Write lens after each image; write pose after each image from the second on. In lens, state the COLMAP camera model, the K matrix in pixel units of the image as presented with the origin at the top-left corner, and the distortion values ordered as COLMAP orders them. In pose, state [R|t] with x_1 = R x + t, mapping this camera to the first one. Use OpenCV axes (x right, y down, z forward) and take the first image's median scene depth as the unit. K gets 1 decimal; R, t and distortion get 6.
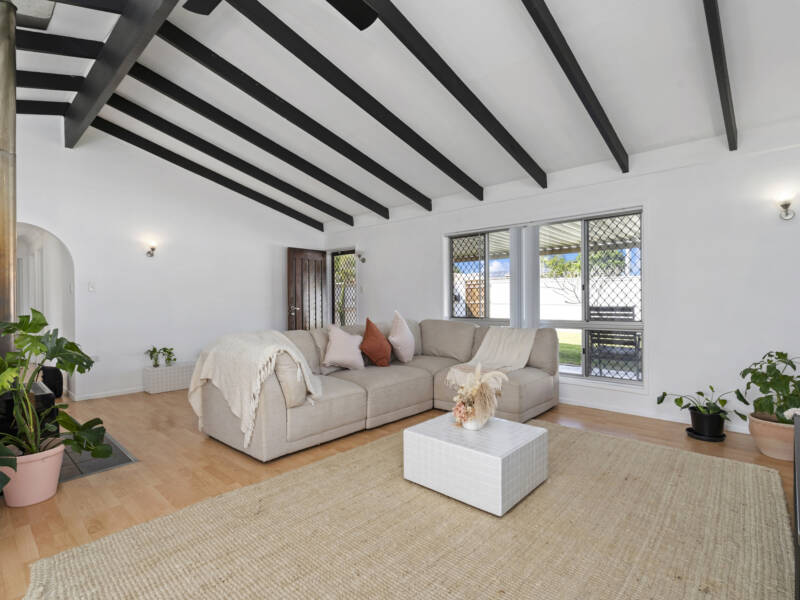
lens RADIAL K [[399.8, 0, 400.0], [0, 399.8, 300.0], [0, 0, 1]] dist [-0.001556, -0.000147]
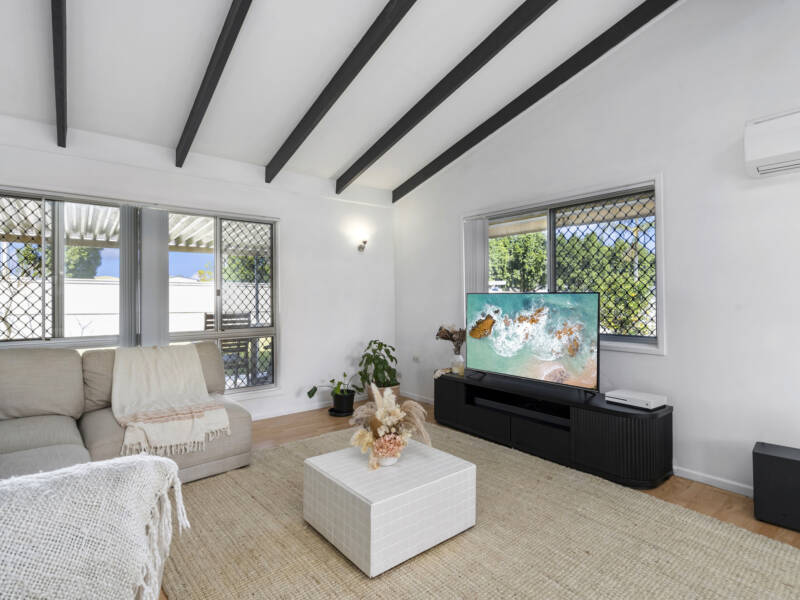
lens RADIAL K [[398.4, 0, 400.0], [0, 398.4, 300.0], [0, 0, 1]] dist [0.021510, 0.000067]
pose [[0.171948, 0.001277, 0.985105, -0.353150], [-0.004107, 0.999991, -0.000580, -0.017127], [-0.985097, -0.003946, 0.171952, 0.444189]]
